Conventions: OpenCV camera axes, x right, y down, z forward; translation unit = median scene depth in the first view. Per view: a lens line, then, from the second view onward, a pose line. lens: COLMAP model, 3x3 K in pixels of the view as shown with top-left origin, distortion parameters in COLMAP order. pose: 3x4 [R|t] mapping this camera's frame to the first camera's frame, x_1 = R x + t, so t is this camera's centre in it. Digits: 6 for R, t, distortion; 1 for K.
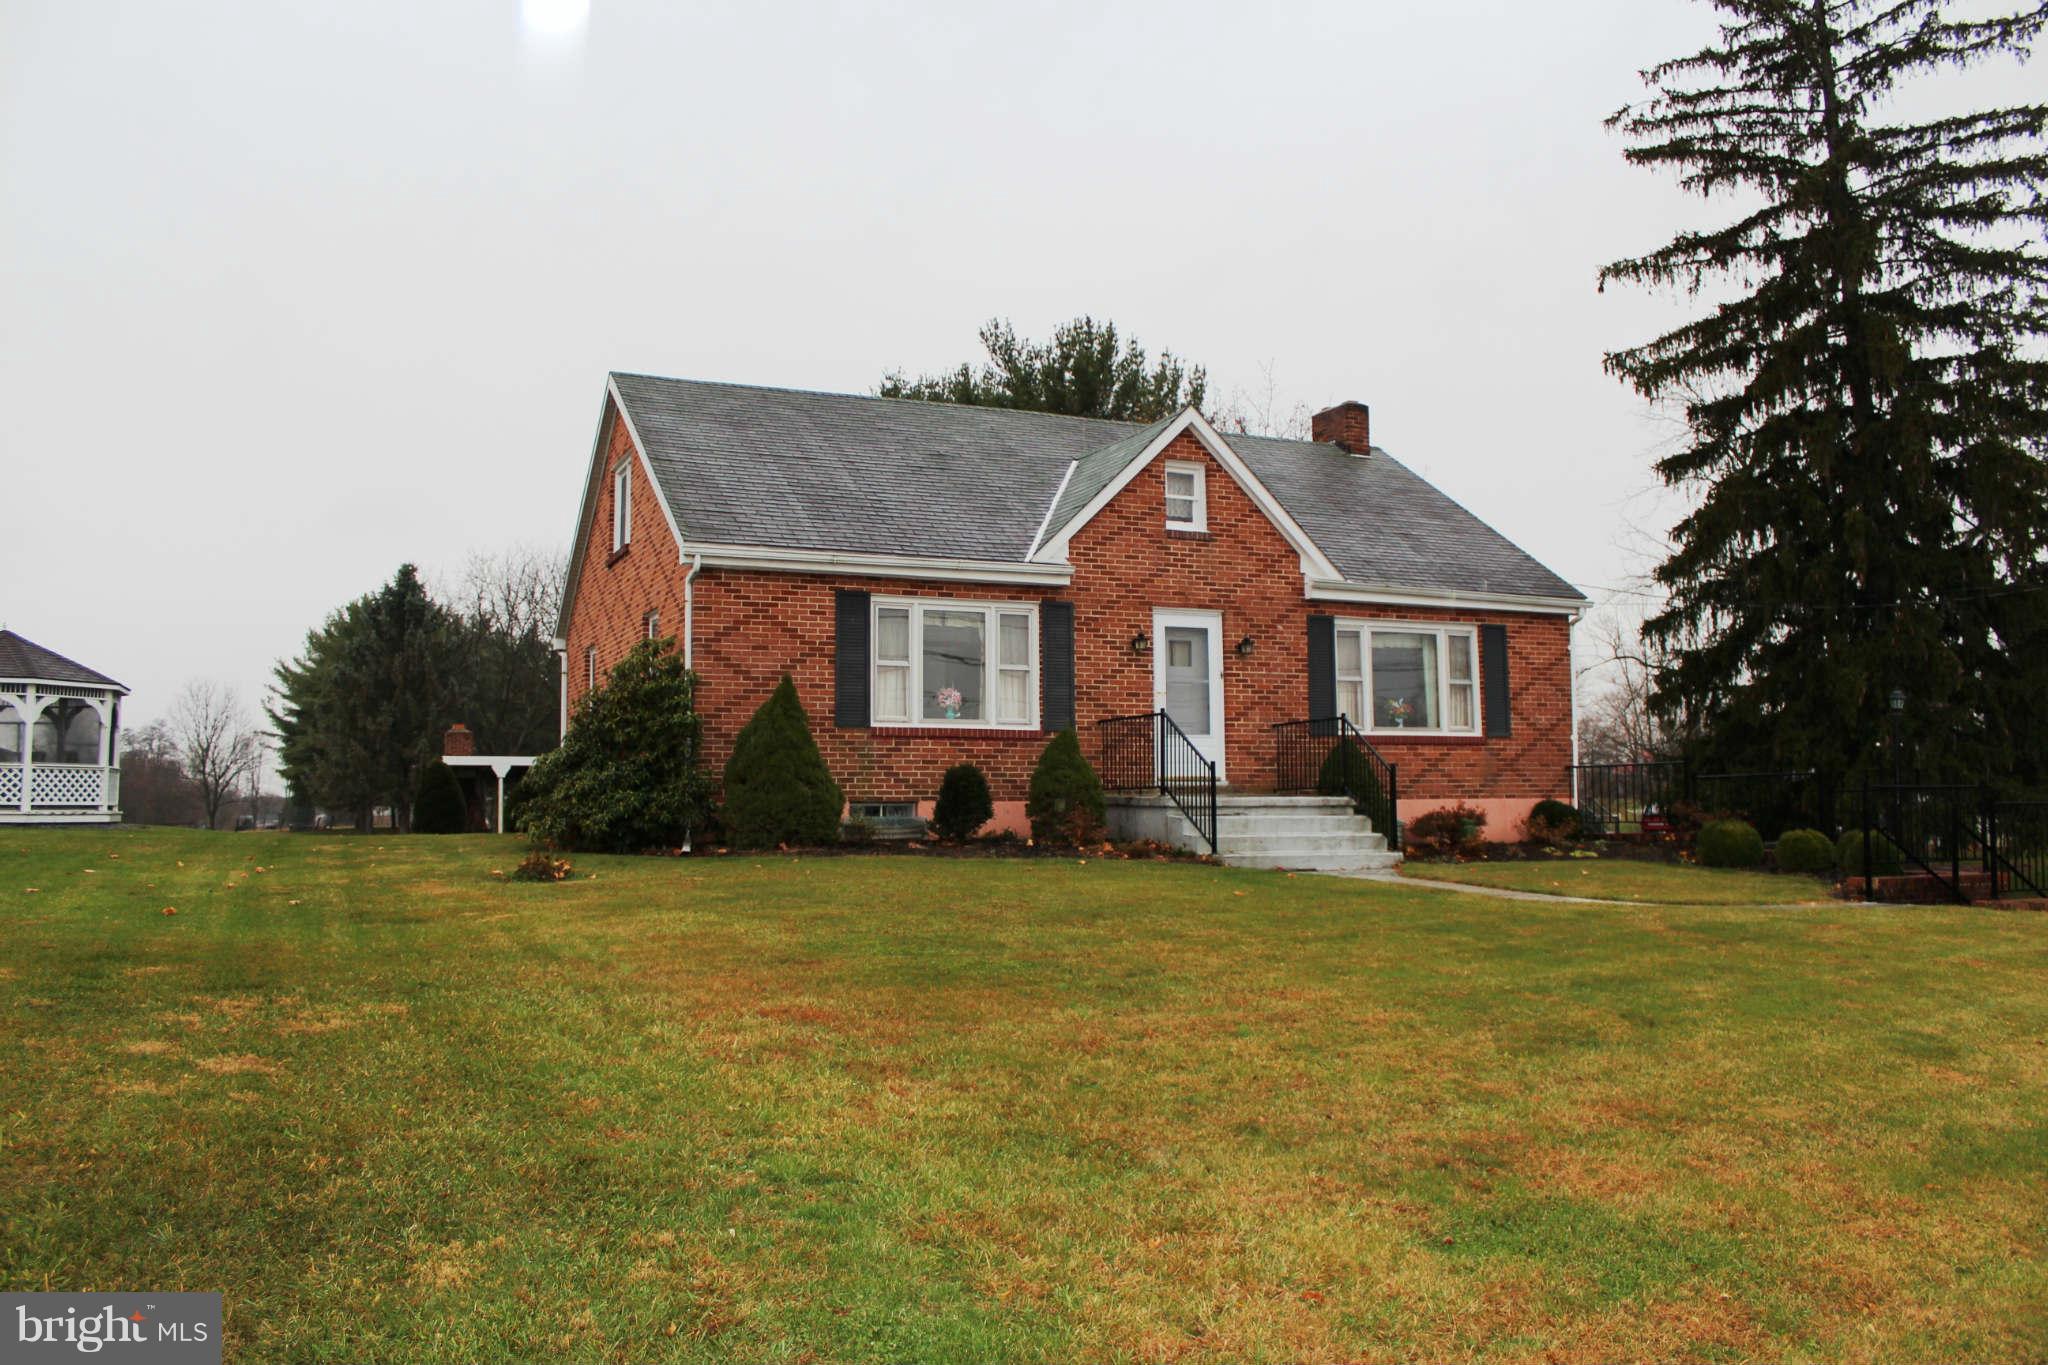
lens RADIAL K [[1699.1, 0, 1024.0], [0, 1699.1, 682.5], [0, 0, 1]] dist [-0.164396, 0.166855]
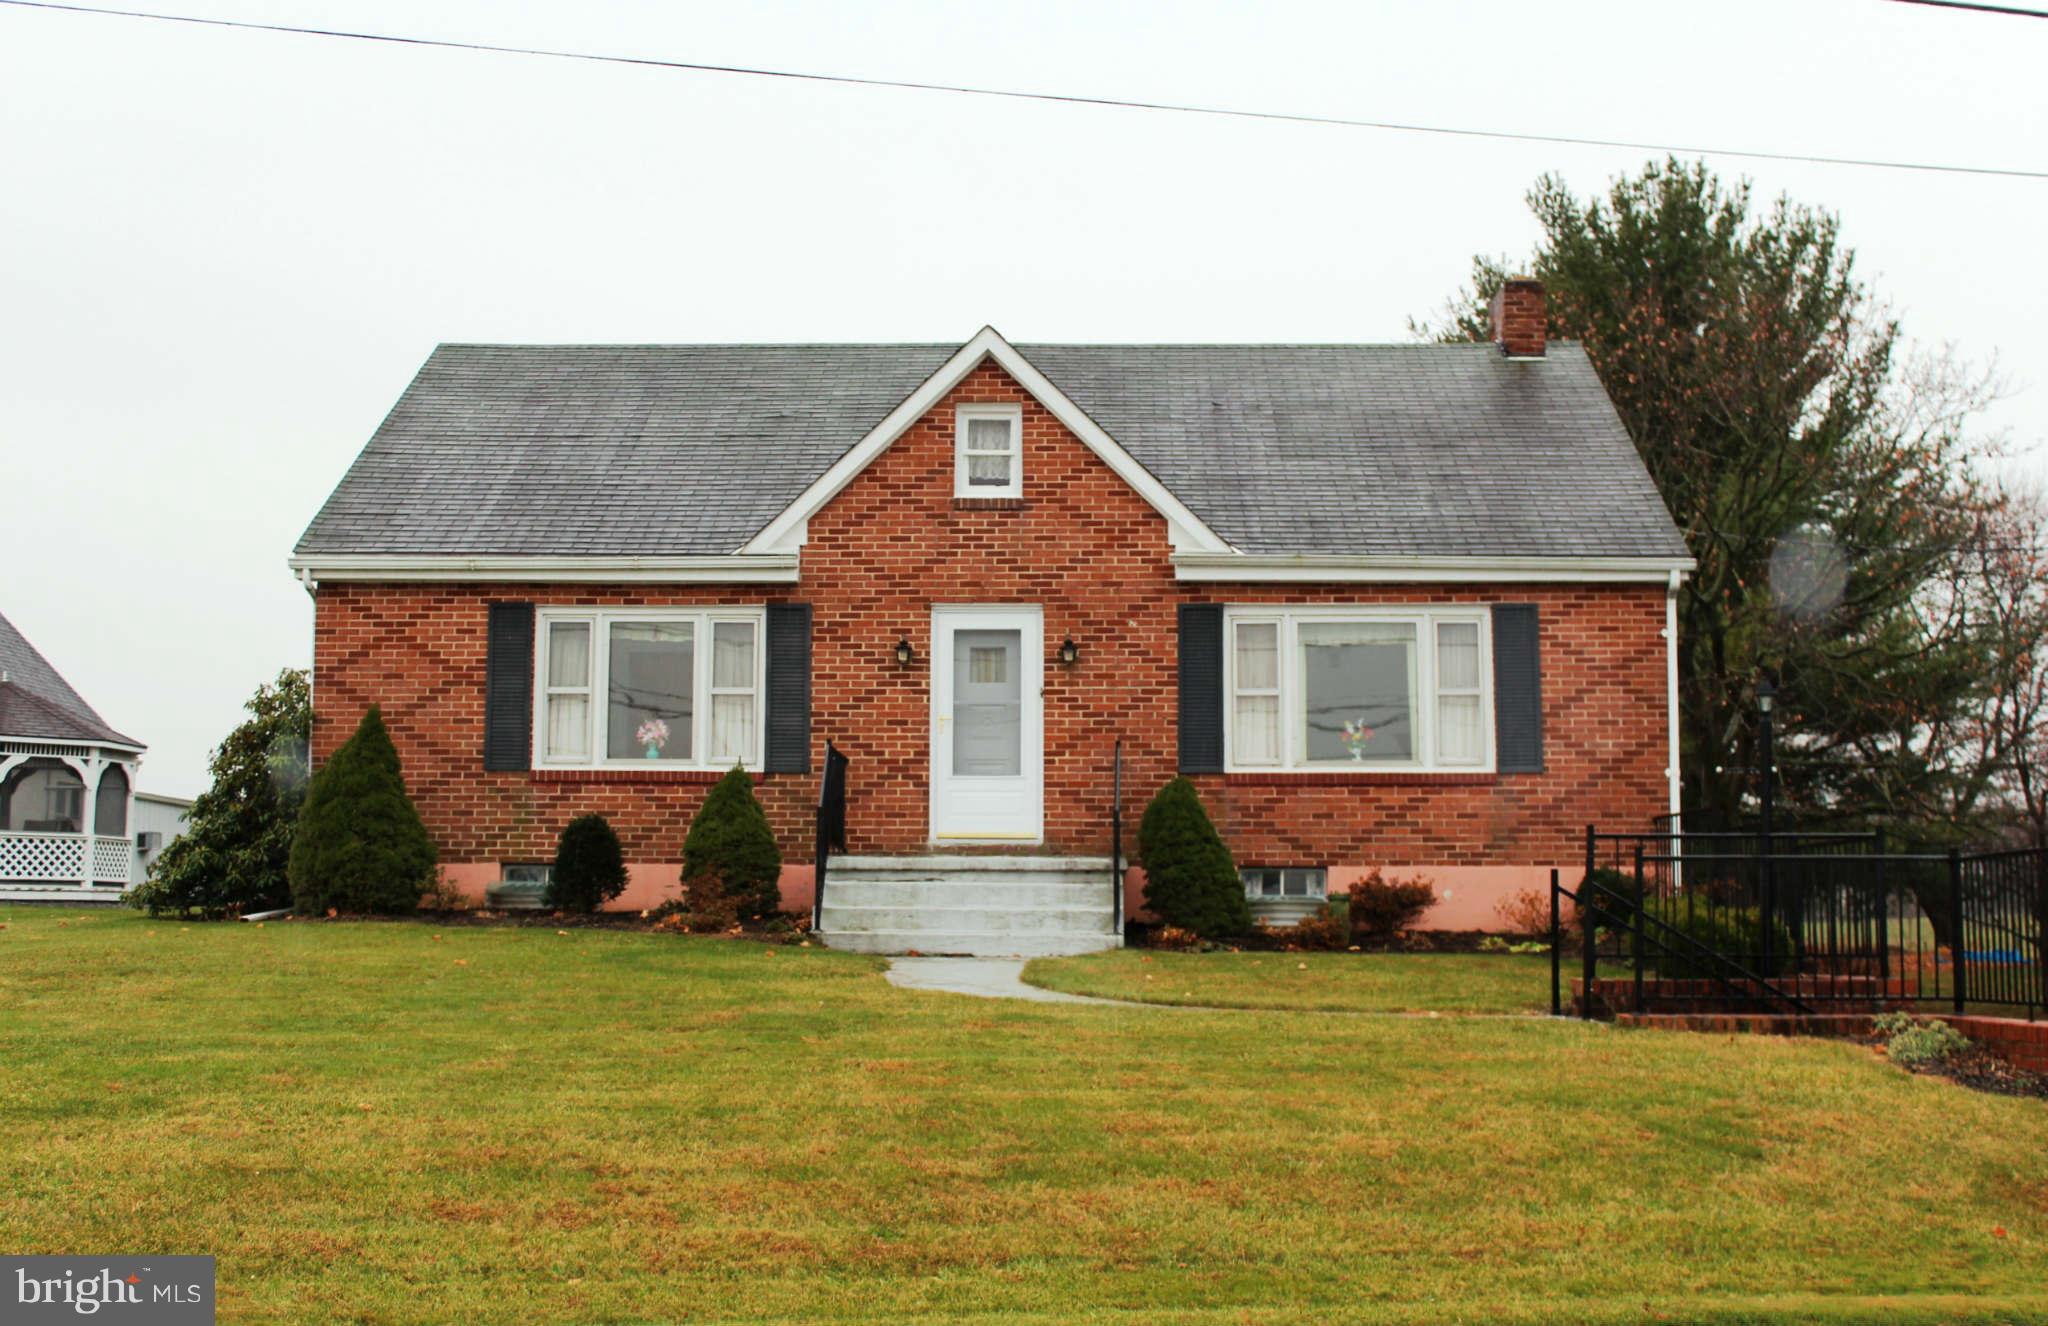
lens RADIAL K [[2546.0, 0, 1024.0], [0, 2546.0, 663.0], [0, 0, 1]] dist [-0.125921, -0.011102]
pose [[0.905914, -0.034705, -0.422038, 0.579919], [0.024179, 0.999249, -0.030270, 0.015974], [0.422772, 0.017217, 0.906073, 0.008225]]
